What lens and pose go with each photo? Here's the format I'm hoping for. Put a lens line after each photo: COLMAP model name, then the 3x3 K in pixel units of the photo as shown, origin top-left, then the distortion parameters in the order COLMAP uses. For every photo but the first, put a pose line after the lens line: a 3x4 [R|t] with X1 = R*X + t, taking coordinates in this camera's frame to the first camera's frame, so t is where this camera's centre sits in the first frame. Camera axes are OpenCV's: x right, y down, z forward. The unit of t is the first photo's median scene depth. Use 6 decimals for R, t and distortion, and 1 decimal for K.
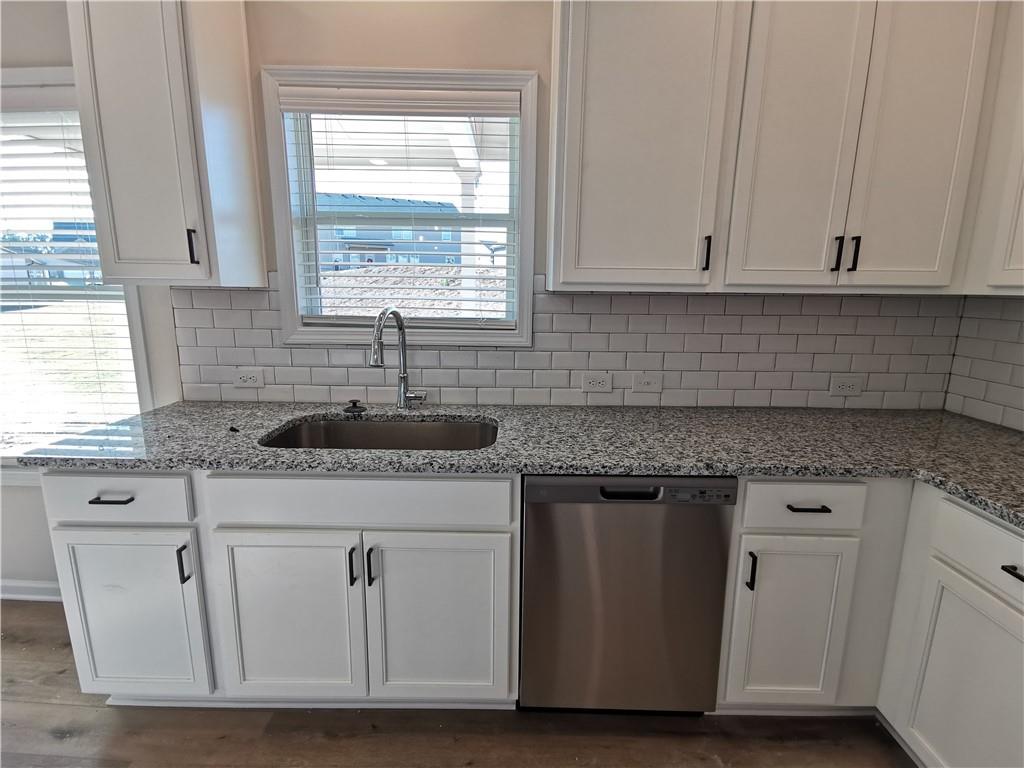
lens RADIAL K [[469.1, 0, 508.9], [0, 469.1, 378.6], [0, 0, 1]] dist [0.014555, -0.006758]
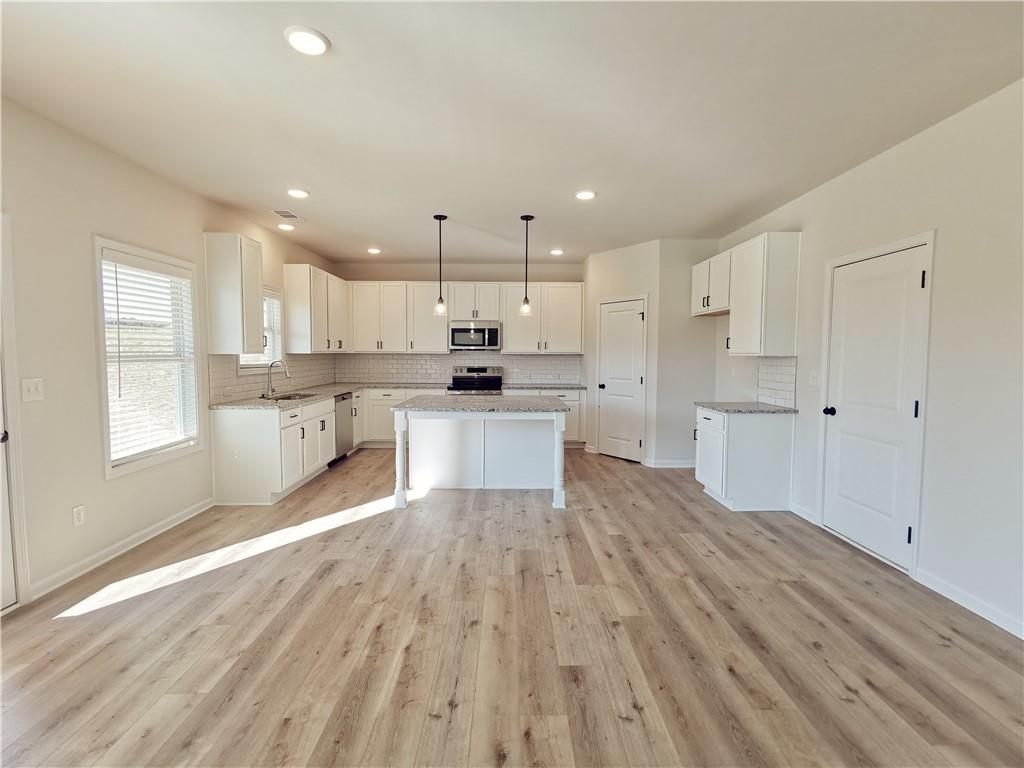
lens RADIAL K [[469.1, 0, 510.2], [0, 469.1, 381.8], [0, 0, 1]] dist [0.014555, -0.006758]
pose [[-0.018453, -0.075696, 0.996960, -4.205233], [0.178895, 0.980789, 0.077779, 0.026250], [-0.983695, 0.179786, -0.004557, -0.554937]]
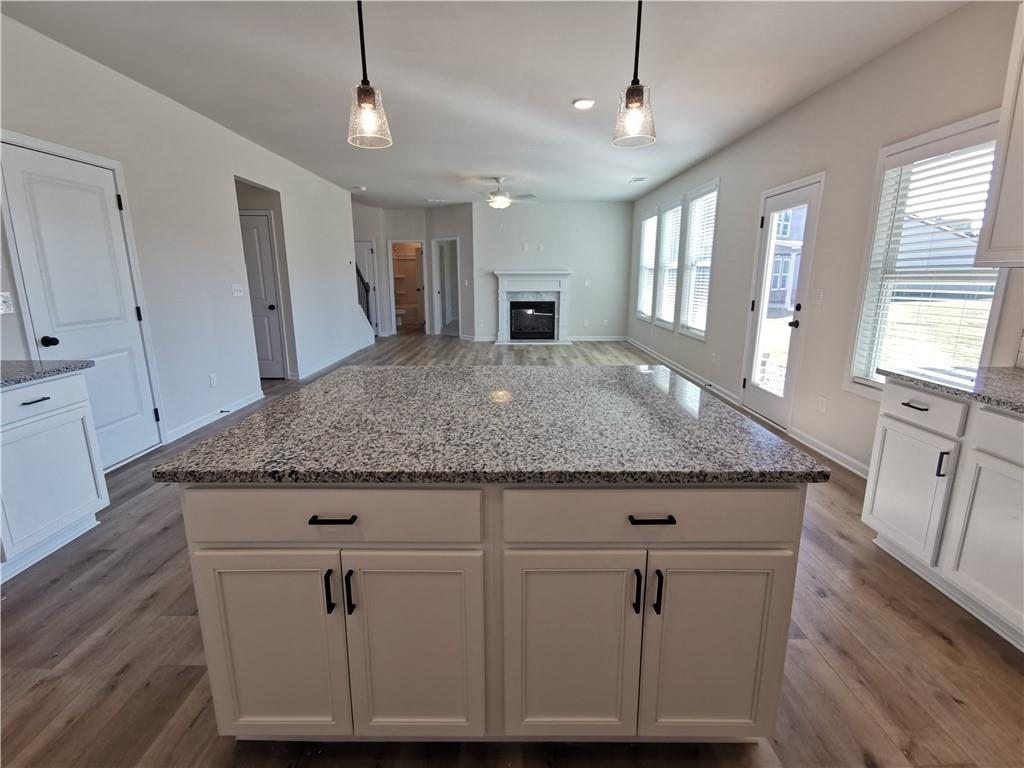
lens RADIAL K [[469.1, 0, 517.5], [0, 469.1, 380.8], [0, 0, 1]] dist [0.014555, -0.006758]
pose [[0.013303, 0.205758, -0.978513, 0.632637], [-0.182800, 0.962607, 0.199928, 0.100552], [0.983060, 0.176212, 0.050418, -0.373079]]
